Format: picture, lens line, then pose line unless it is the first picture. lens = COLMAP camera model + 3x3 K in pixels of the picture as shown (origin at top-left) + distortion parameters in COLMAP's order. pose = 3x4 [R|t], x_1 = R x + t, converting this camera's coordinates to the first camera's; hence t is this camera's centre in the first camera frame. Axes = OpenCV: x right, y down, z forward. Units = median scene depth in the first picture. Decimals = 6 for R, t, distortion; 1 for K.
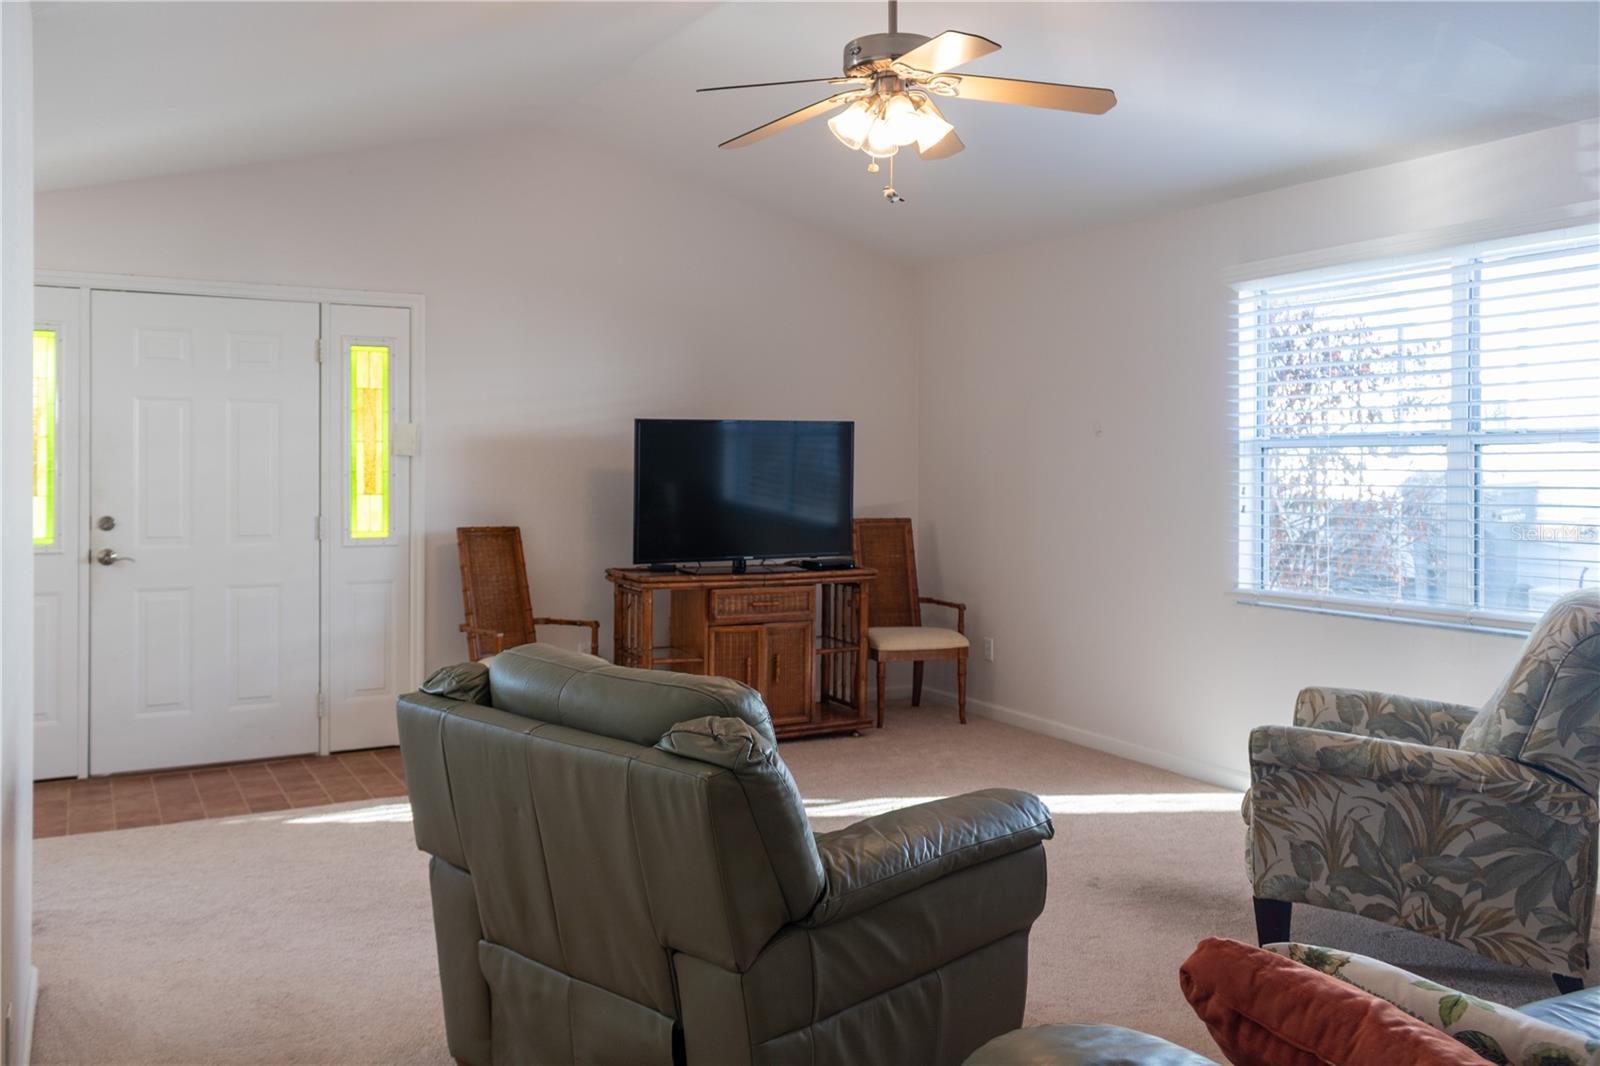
lens RADIAL K [[1301.5, 0, 800.0], [0, 1301.5, 467.3], [0, 0, 1]] dist [0.007846, 0.005142]
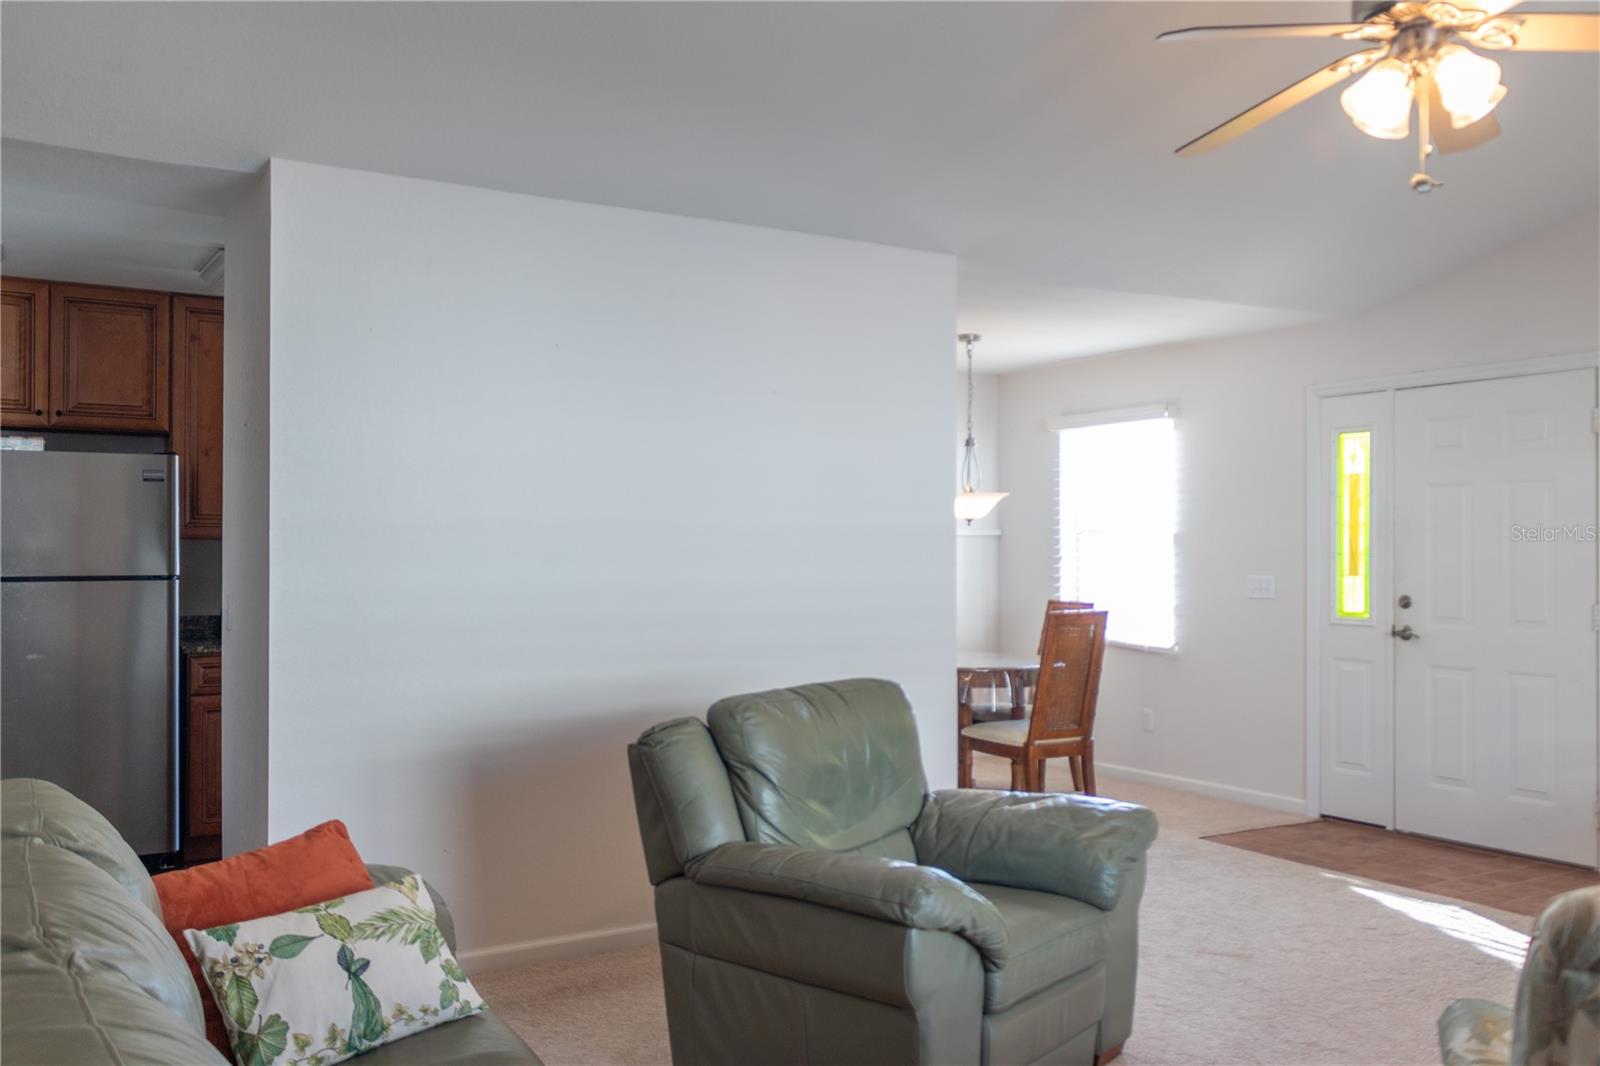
lens RADIAL K [[1372.6, 0, 780.5], [0, 1372.6, 548.1], [0, 0, 1]] dist [0.014952, 0.001736]
pose [[0.041786, -0.003988, -0.999119, 0.557042], [-0.000710, 0.999992, -0.004022, 0.002760], [0.999126, 0.000877, 0.041783, 0.398718]]
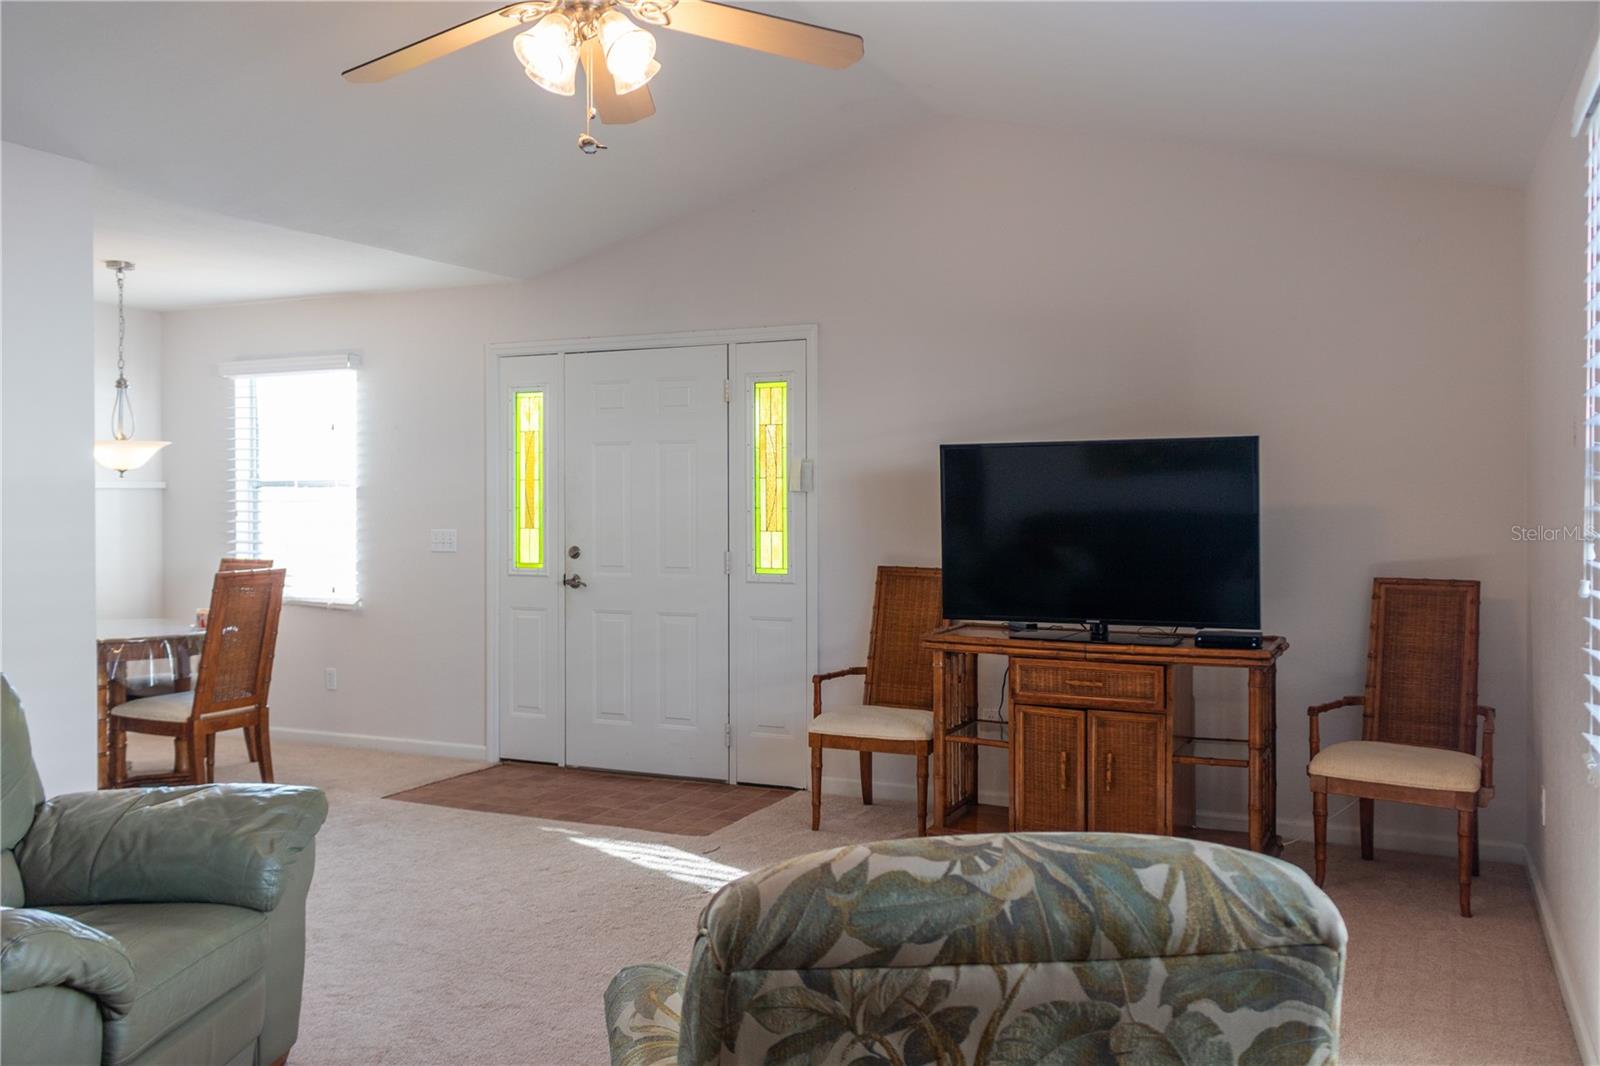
lens RADIAL K [[1340.9, 0, 798.4], [0, 1340.9, 511.1], [0, 0, 1]] dist [0.005655, 0.008195]
pose [[0.591611, 0.001921, -0.806221, 0.517936], [0.002568, 0.999988, 0.004267, 0.001252], [0.806219, -0.004594, 0.591599, 0.418539]]
